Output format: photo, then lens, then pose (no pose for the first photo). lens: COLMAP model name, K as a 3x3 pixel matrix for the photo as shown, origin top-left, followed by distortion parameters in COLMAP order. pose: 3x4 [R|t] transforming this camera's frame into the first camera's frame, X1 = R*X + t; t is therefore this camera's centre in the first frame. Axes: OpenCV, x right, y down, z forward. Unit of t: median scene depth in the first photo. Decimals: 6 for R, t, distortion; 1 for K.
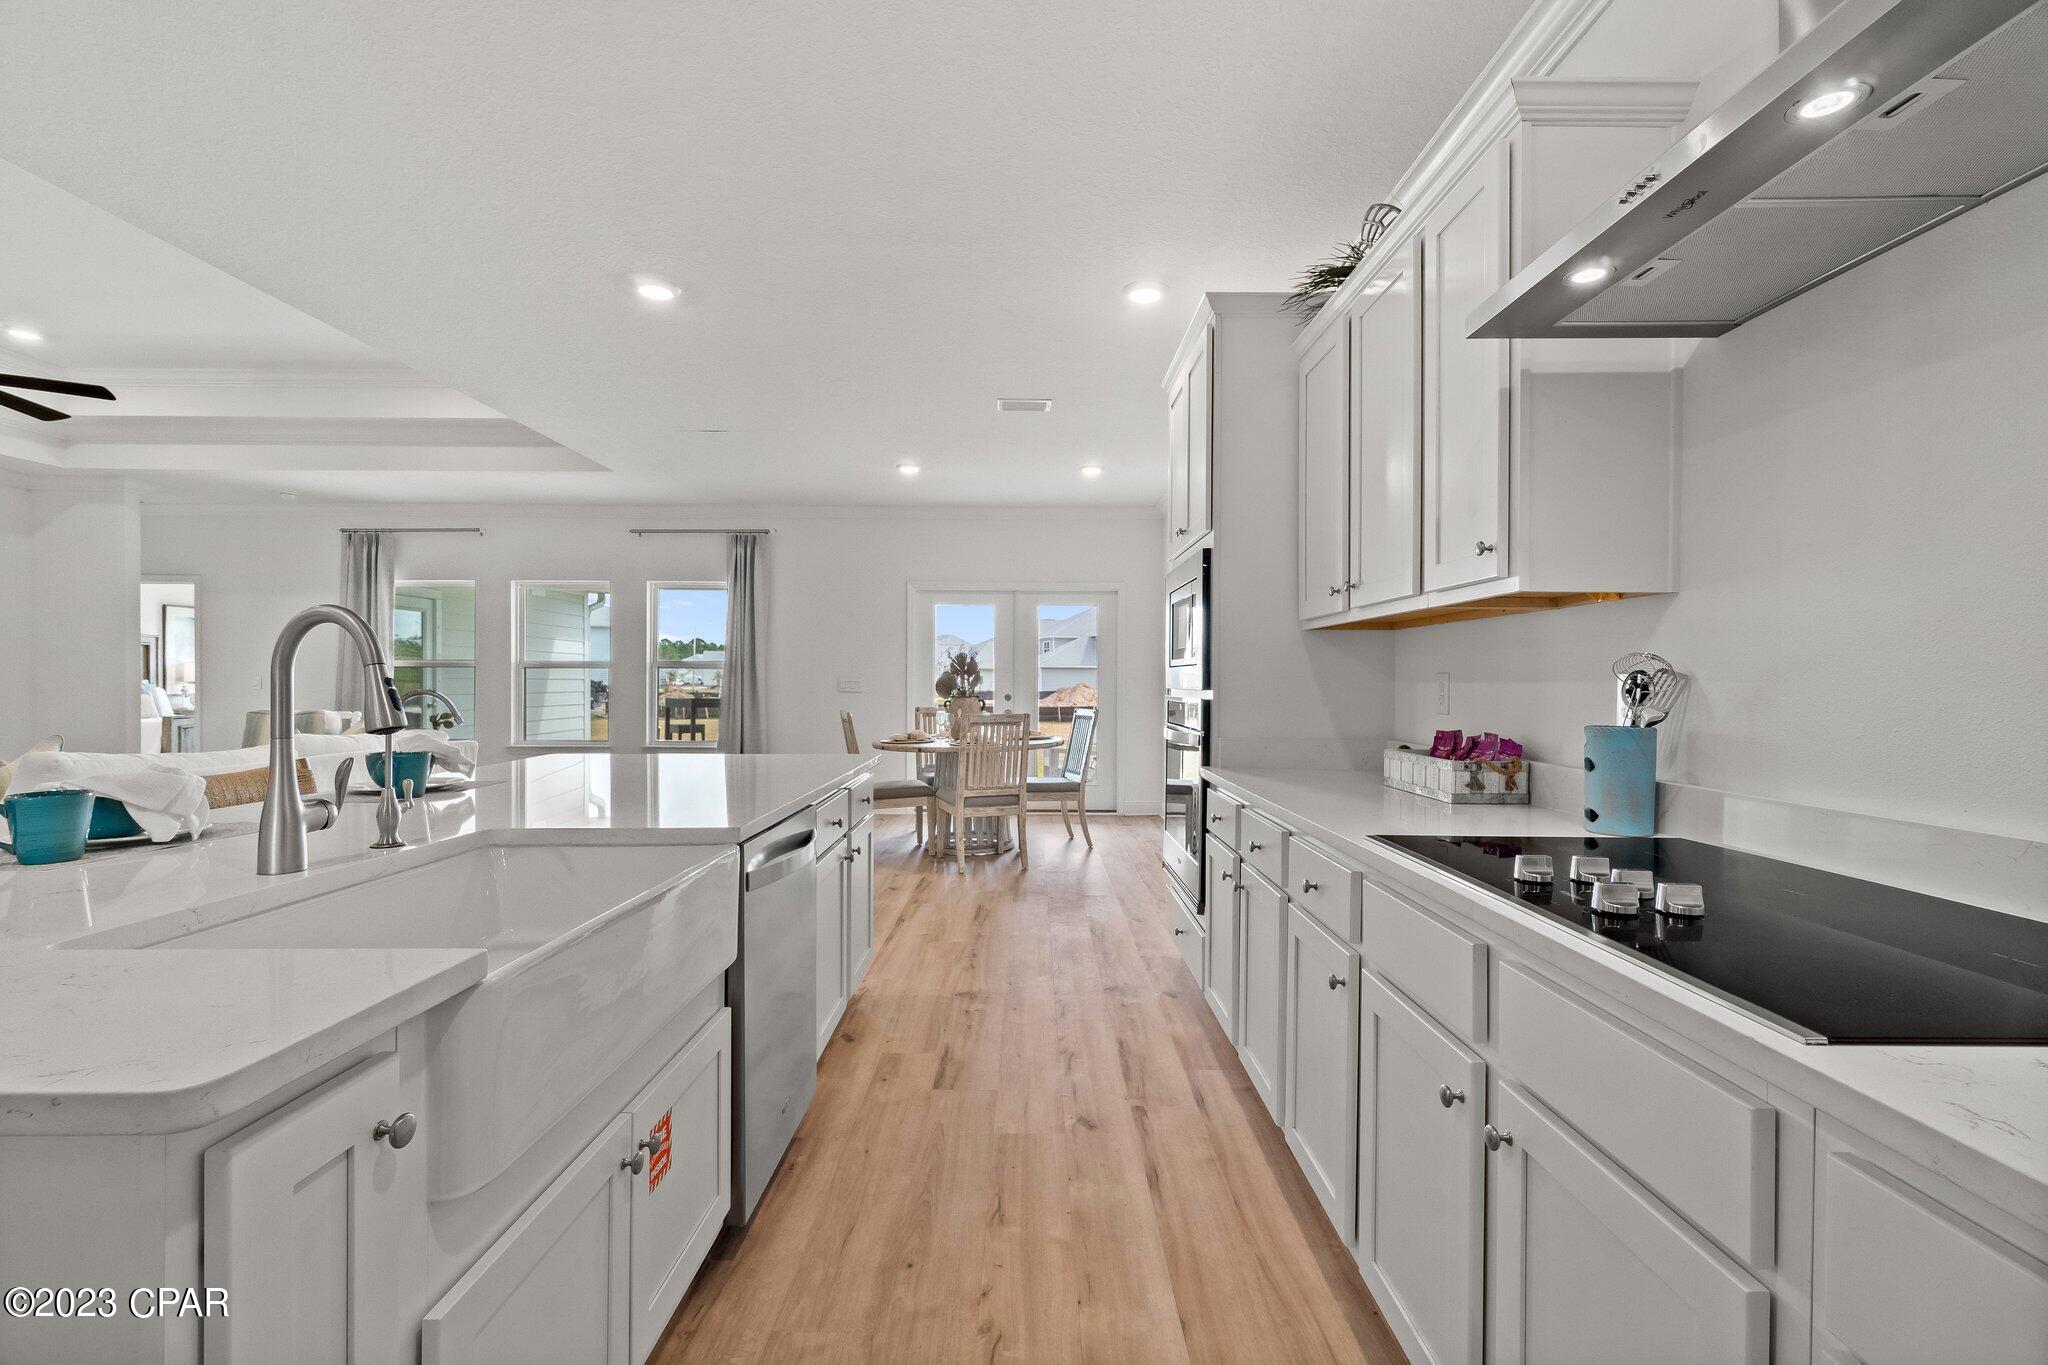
lens RADIAL K [[890.6, 0, 1022.6], [0, 890.6, 682.0], [0, 0, 1]] dist [-0.000944, 0.000773]
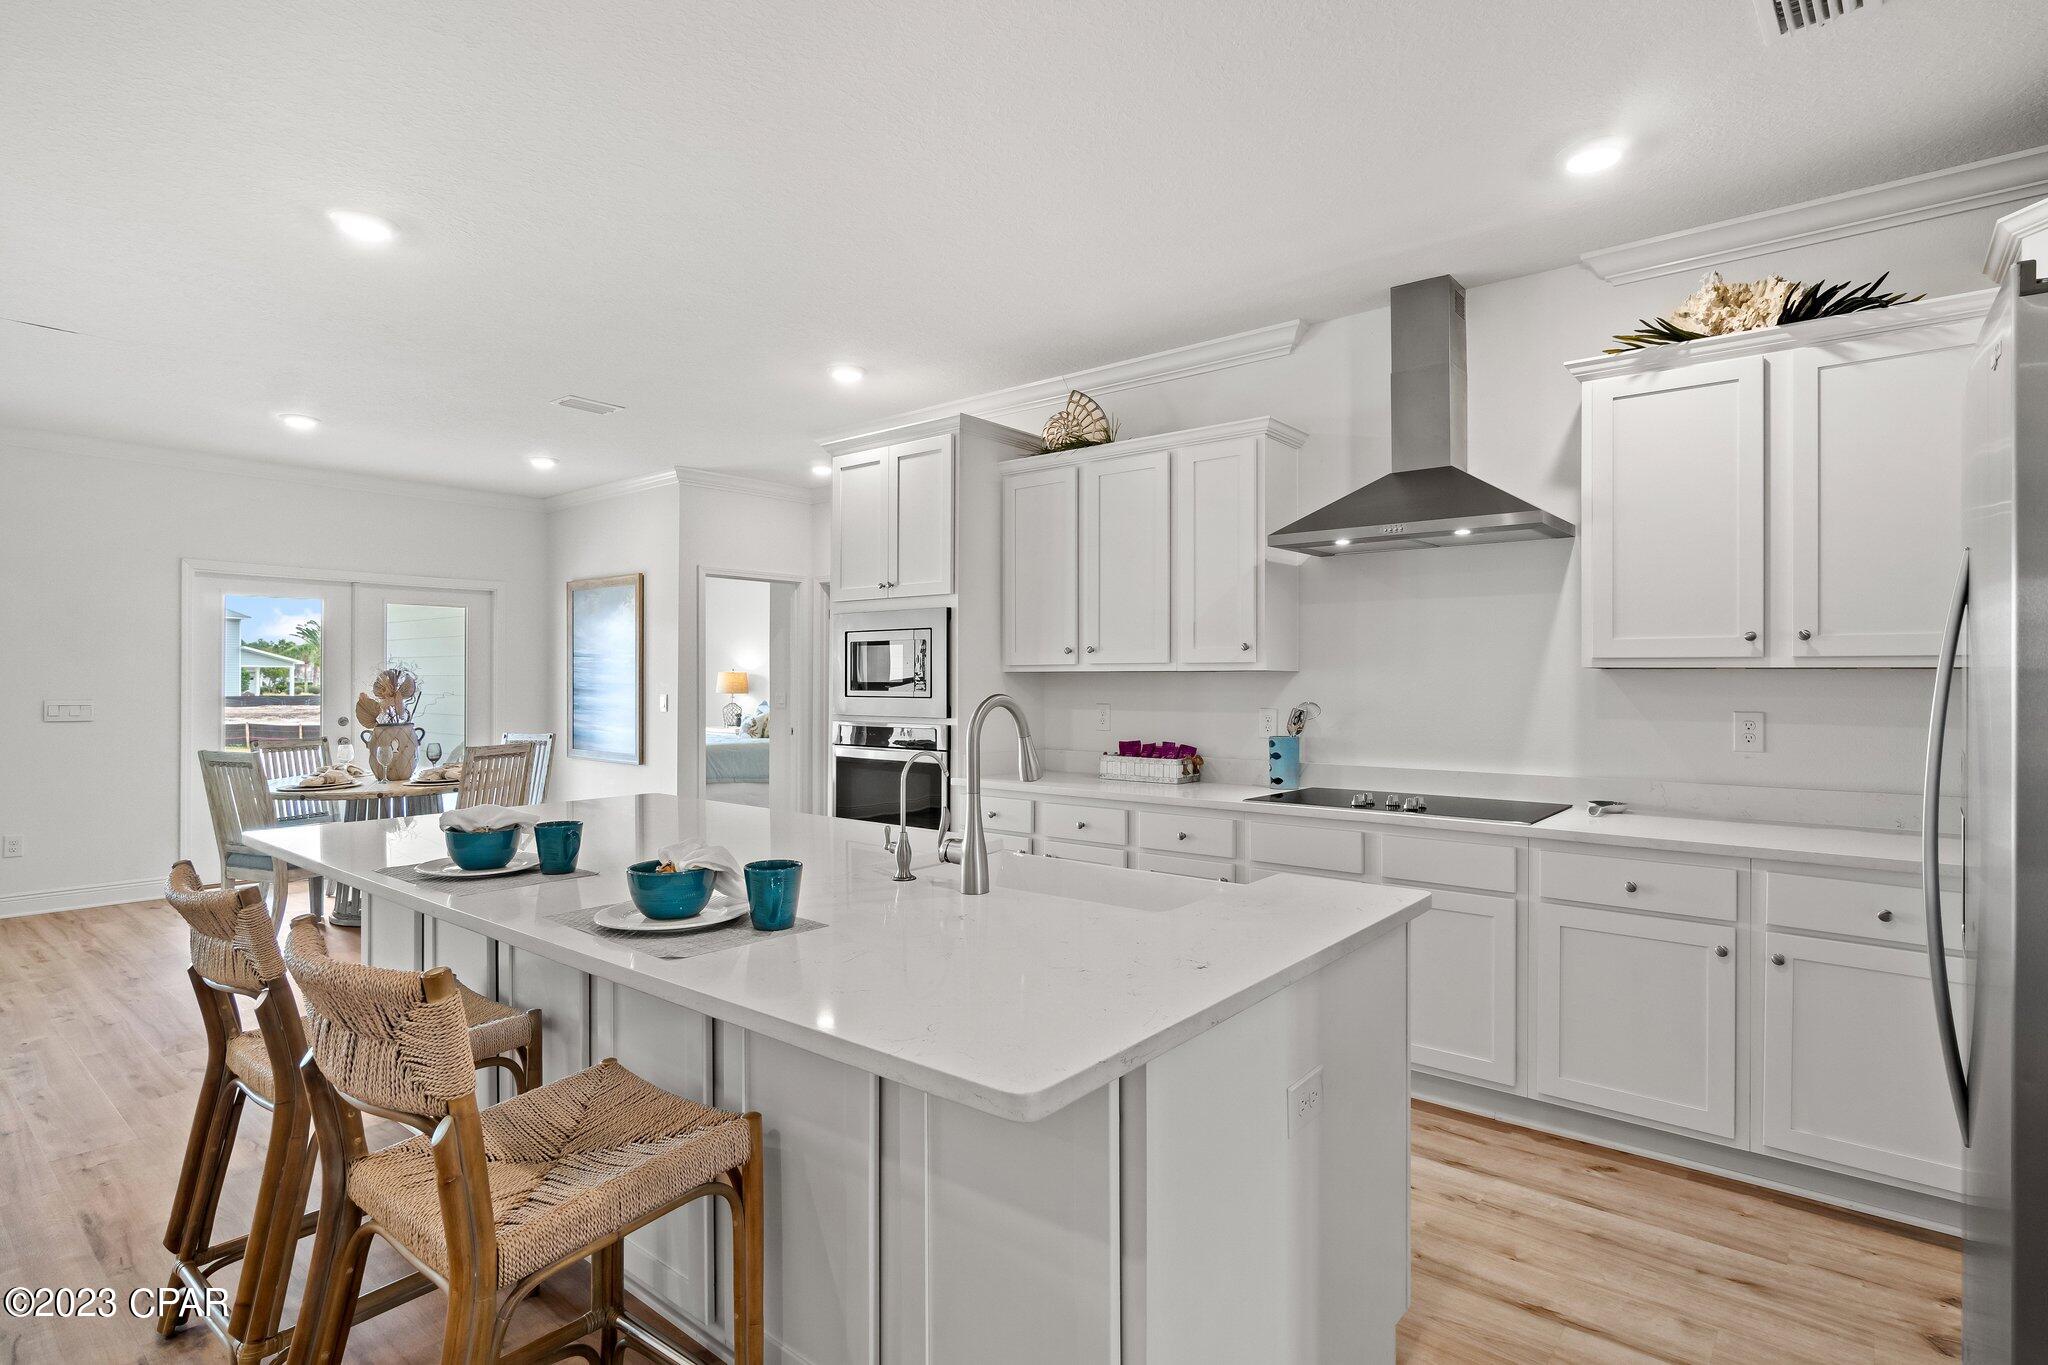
lens RADIAL K [[1047.1, 0, 1007.7], [0, 1047.1, 675.7], [0, 0, 1]] dist [-0.005088, 0.000019]
pose [[0.641185, -0.002500, 0.767382, -0.756340], [0.004418, 0.999990, -0.000434, -0.043169], [-0.767373, 0.003669, 0.641190, -0.025542]]
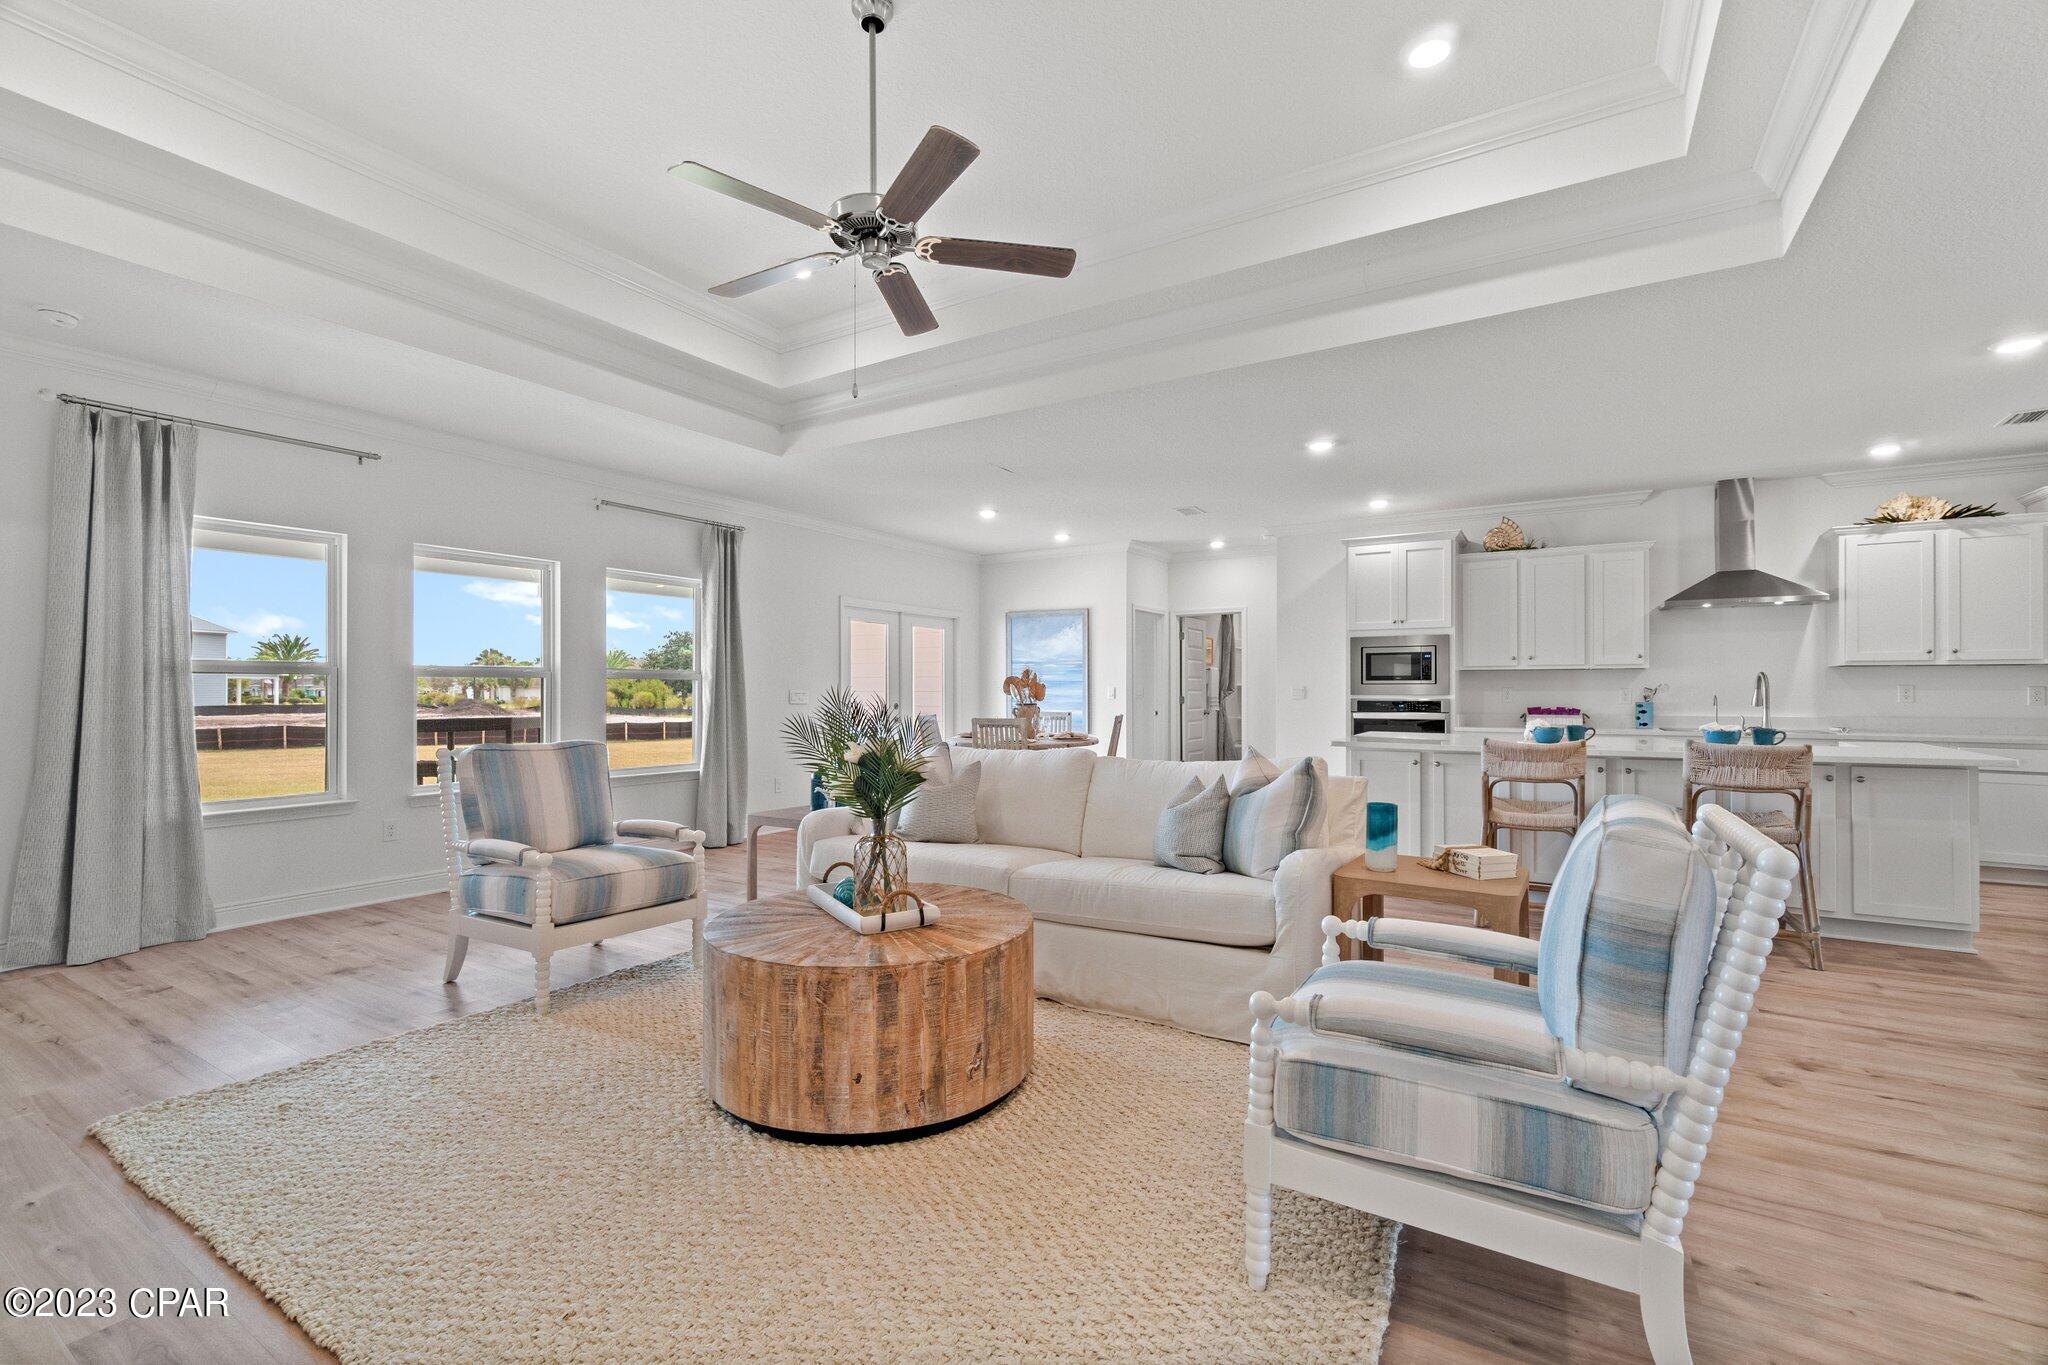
lens RADIAL K [[890.6, 0, 1022.5], [0, 890.6, 688.1], [0, 0, 1]] dist [-0.000944, 0.000773]
pose [[0.512291, -0.006117, 0.858790, -2.012685], [0.005998, 0.999976, 0.003544, -0.020190], [-0.858791, 0.003335, 0.512315, 0.645728]]
